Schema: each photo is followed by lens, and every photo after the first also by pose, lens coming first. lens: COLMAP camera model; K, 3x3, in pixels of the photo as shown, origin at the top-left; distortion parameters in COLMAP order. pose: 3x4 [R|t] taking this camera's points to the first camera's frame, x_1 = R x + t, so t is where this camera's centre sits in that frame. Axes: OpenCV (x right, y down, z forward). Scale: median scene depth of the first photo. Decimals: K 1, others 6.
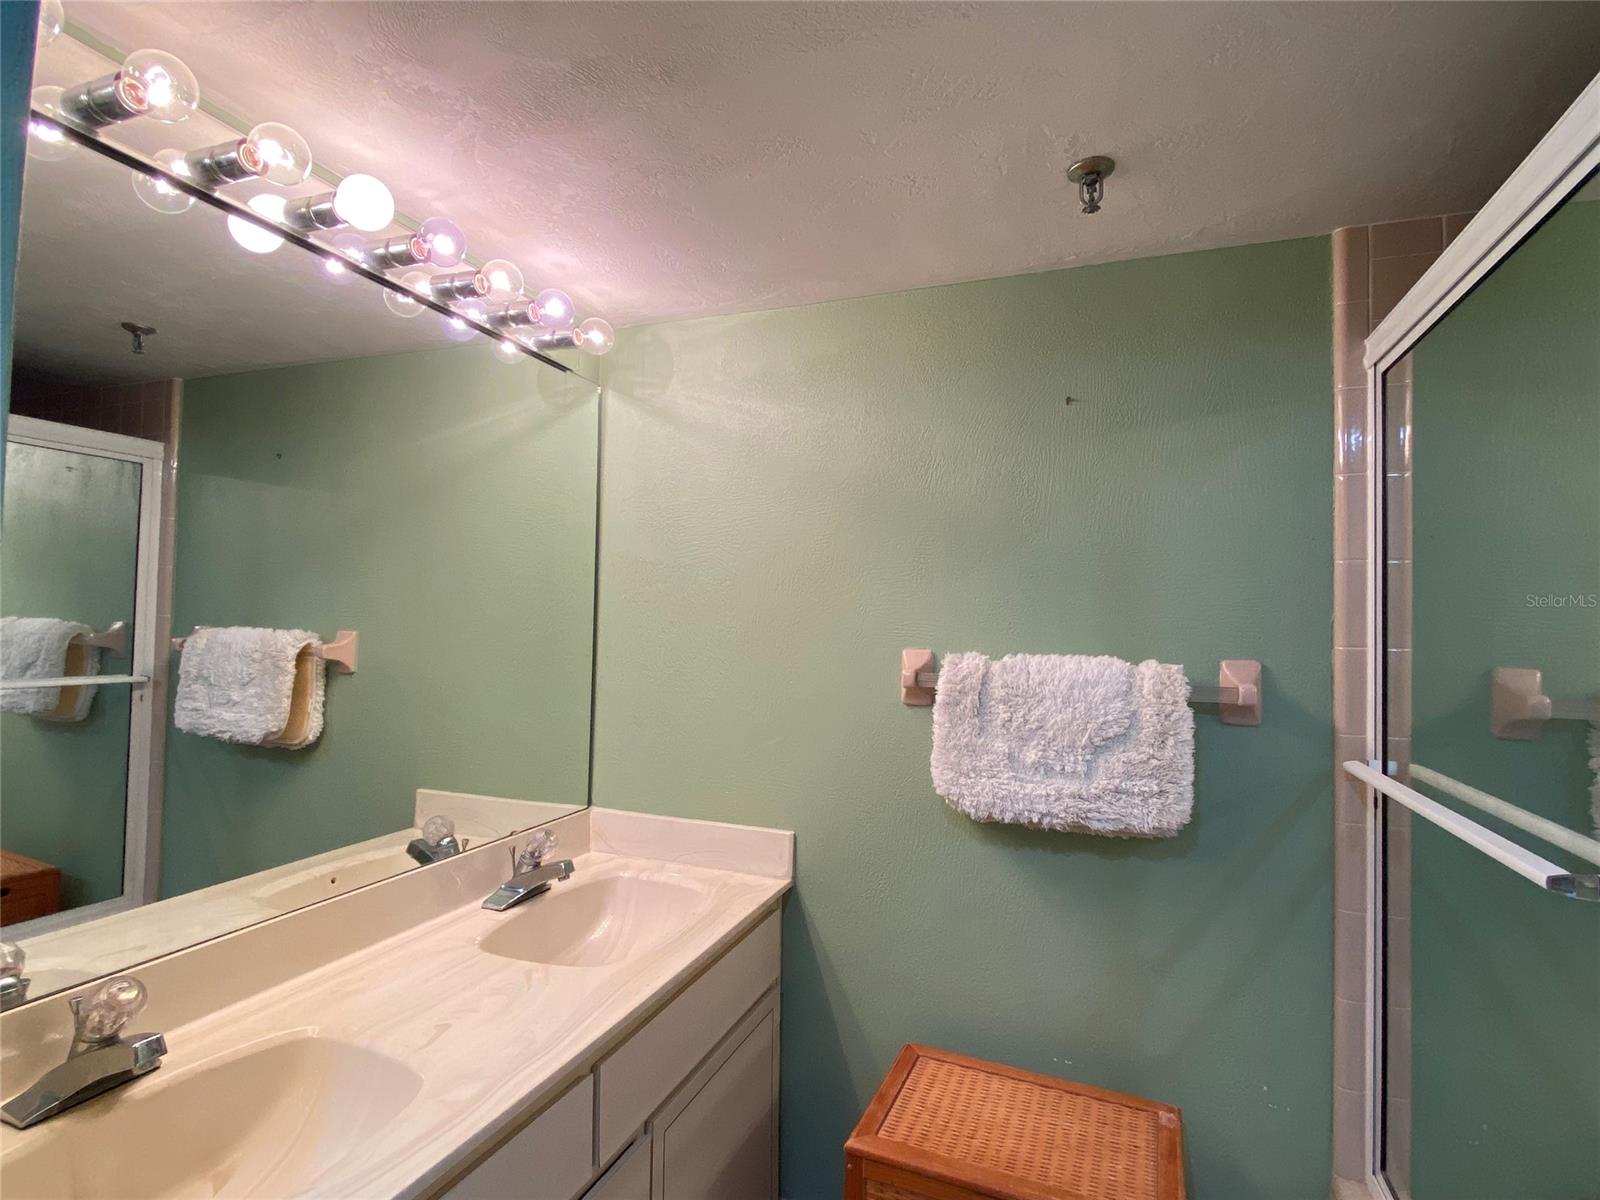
lens RADIAL K [[806.1, 0, 800.0], [0, 806.1, 600.0], [0, 0, 1]] dist [0.068147, -0.064611]
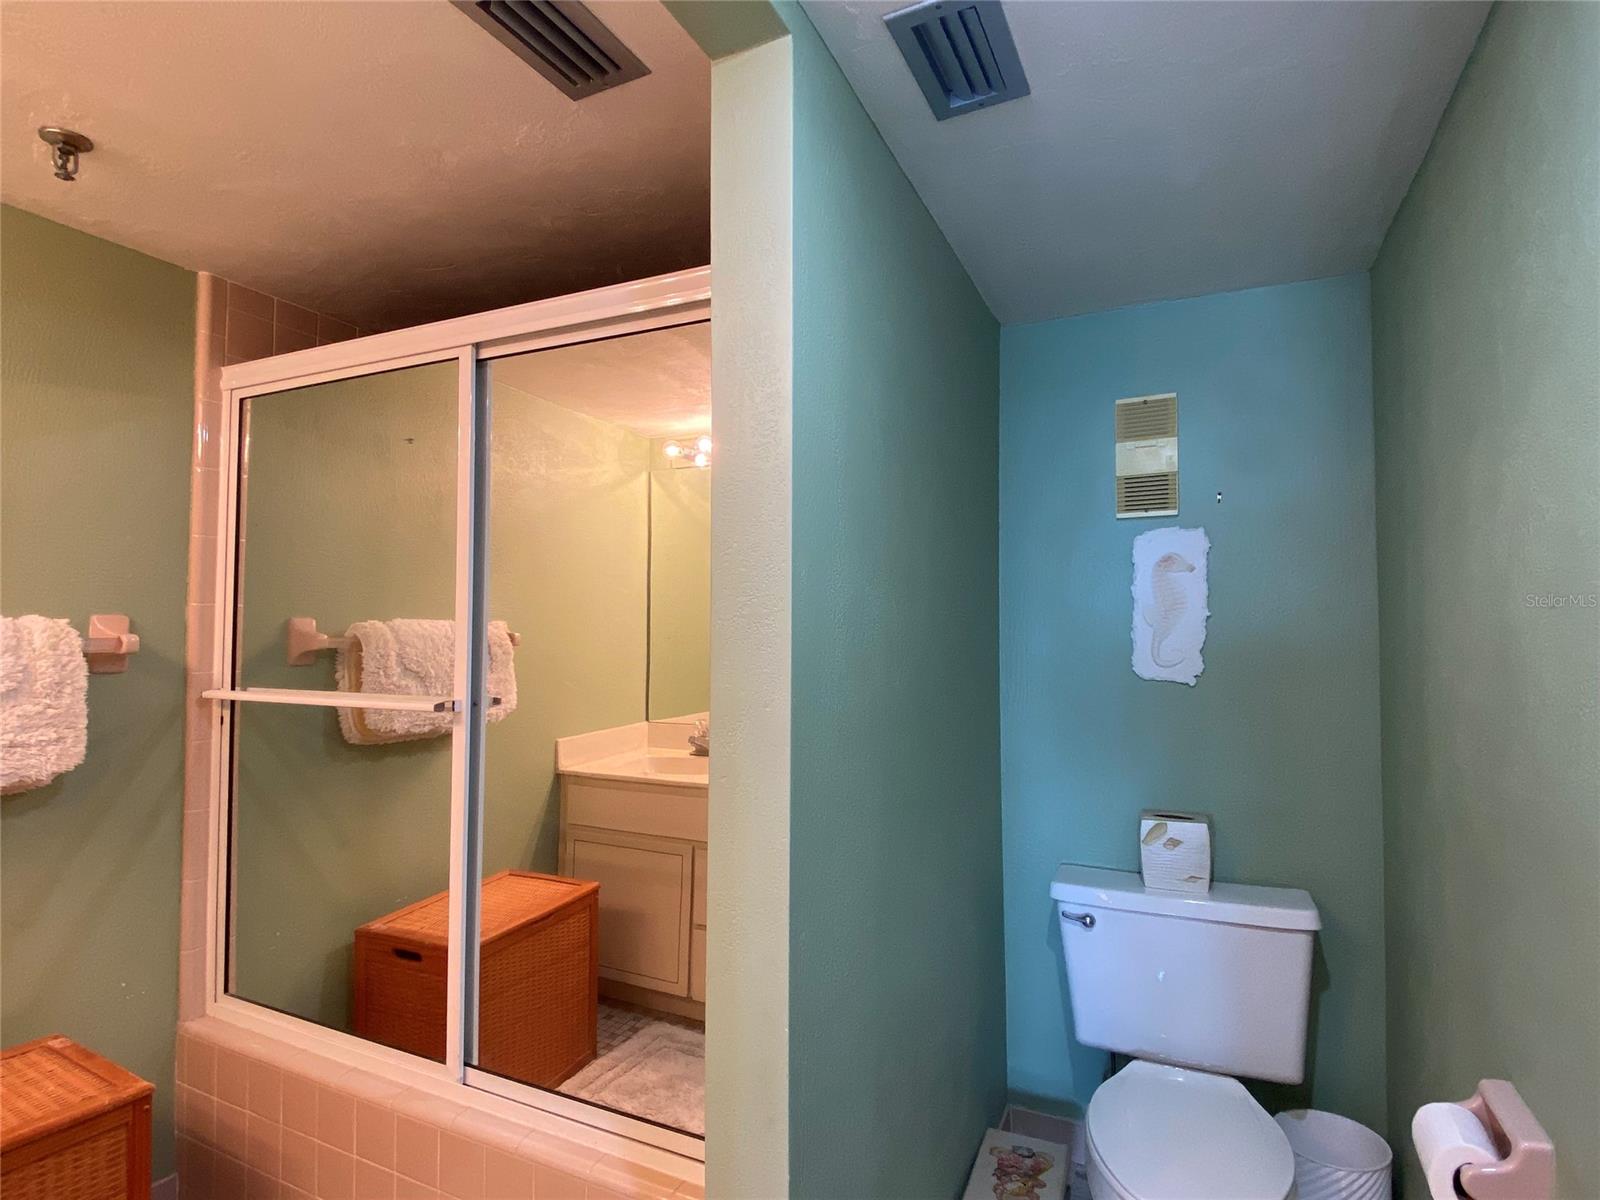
lens RADIAL K [[806.1, 0, 800.0], [0, 806.1, 600.0], [0, 0, 1]] dist [0.068147, -0.064611]
pose [[0.079040, 0.018836, 0.996693, -0.525425], [-0.029012, 0.999441, -0.016587, 0.046802], [-0.996449, -0.027605, 0.079542, -0.027170]]
